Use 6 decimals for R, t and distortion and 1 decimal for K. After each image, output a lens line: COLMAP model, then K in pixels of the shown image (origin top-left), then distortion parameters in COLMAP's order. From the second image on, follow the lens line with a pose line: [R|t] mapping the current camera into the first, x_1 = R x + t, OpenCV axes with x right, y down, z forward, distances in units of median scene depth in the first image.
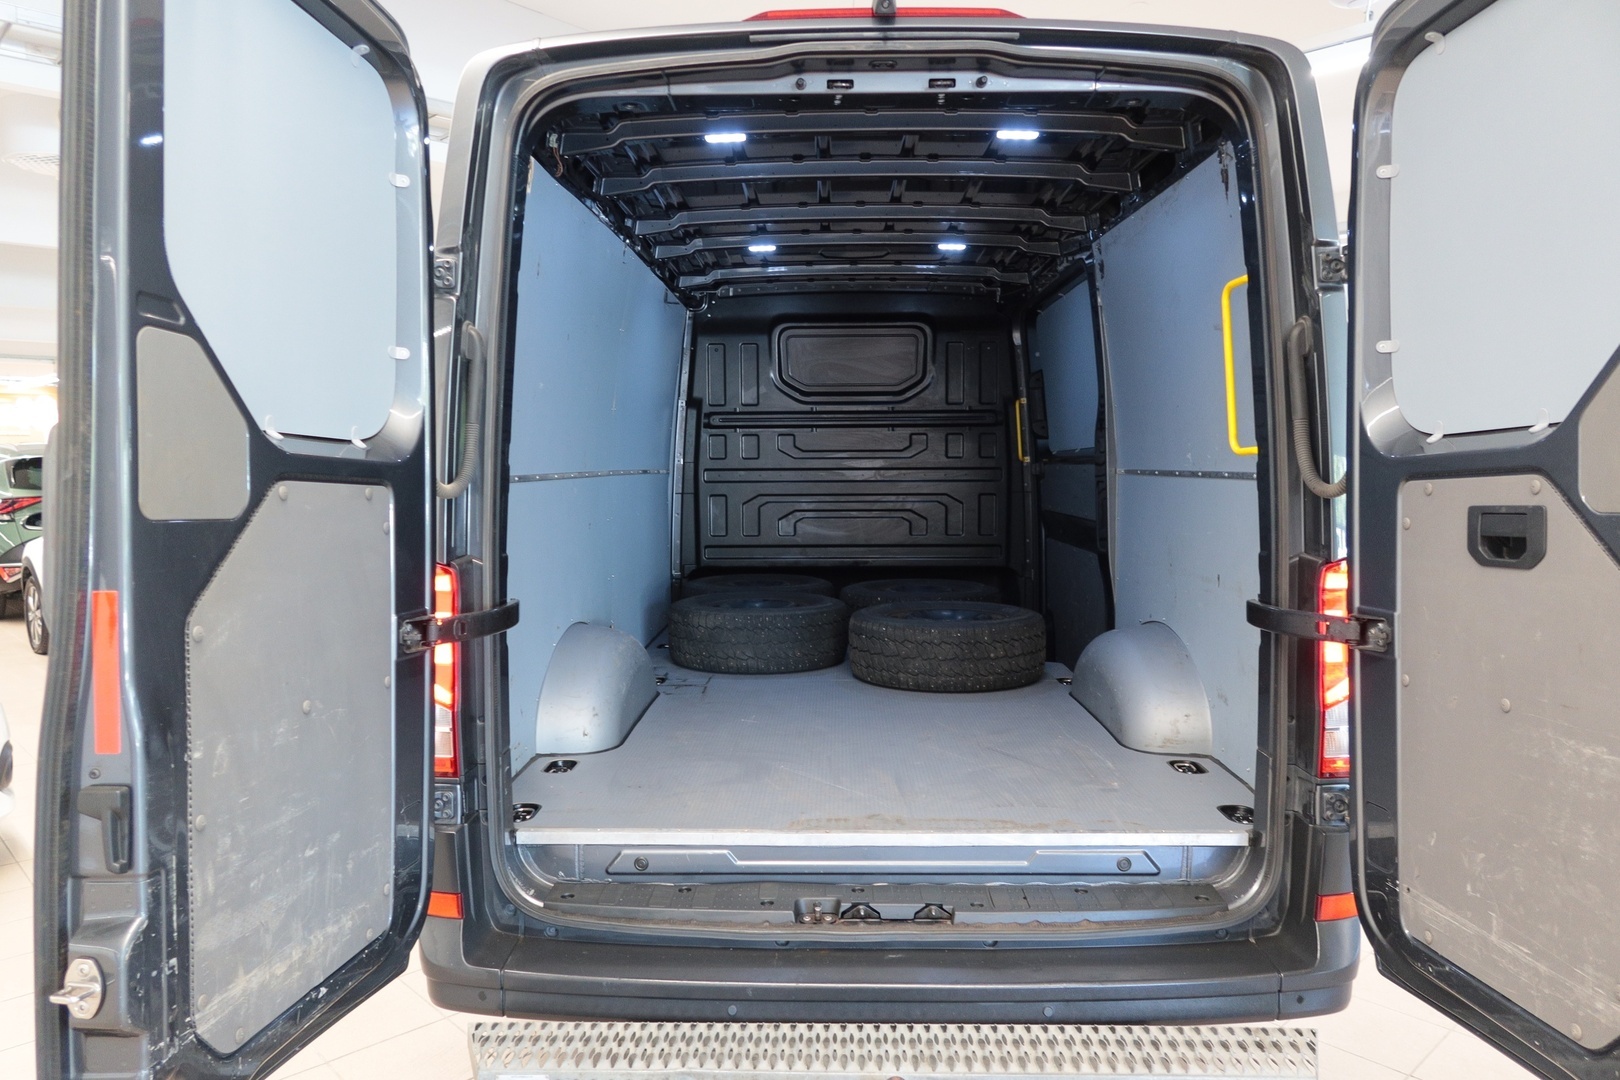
lens RADIAL K [[1121.5, 0, 810.0], [0, 1121.5, 540.0], [0, 0, 1]] dist [-0.000632, 0.001621]
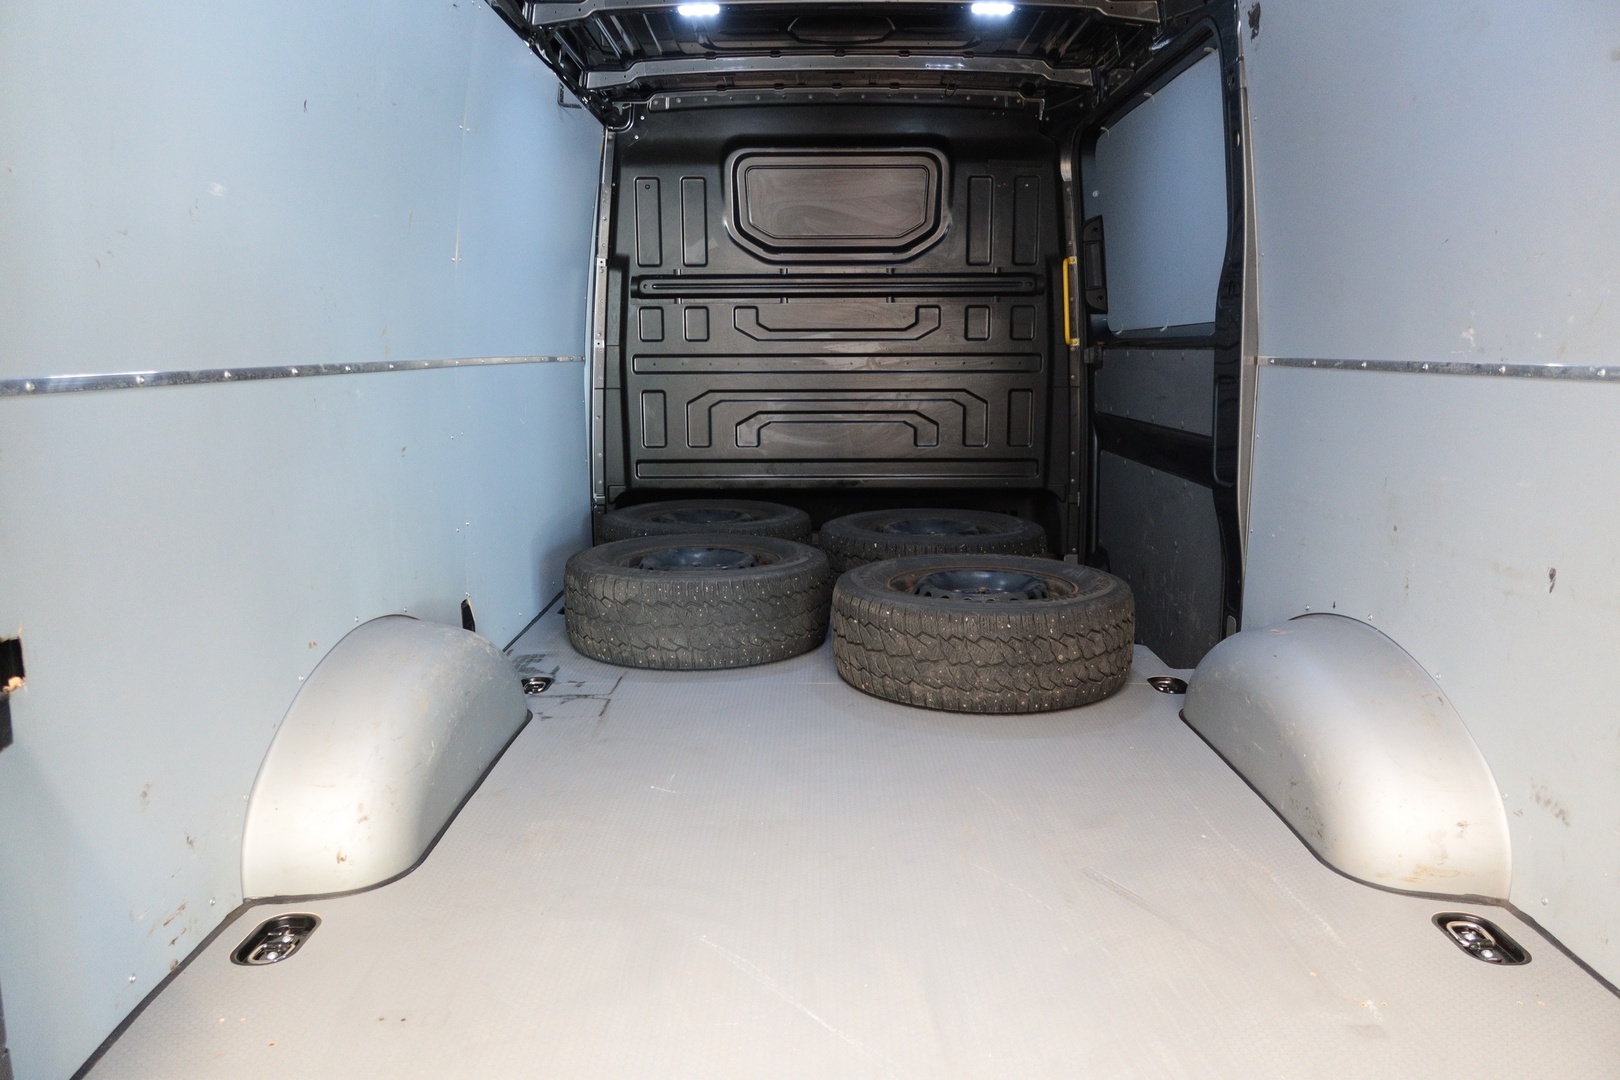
lens RADIAL K [[1121.5, 0, 810.0], [0, 1121.5, 540.0], [0, 0, 1]] dist [-0.000632, 0.001621]
pose [[0.999877, -0.001387, 0.015610, 0.008735], [-0.000211, 0.994792, 0.101927, -0.018268], [-0.015670, -0.101918, 0.994669, 0.265346]]
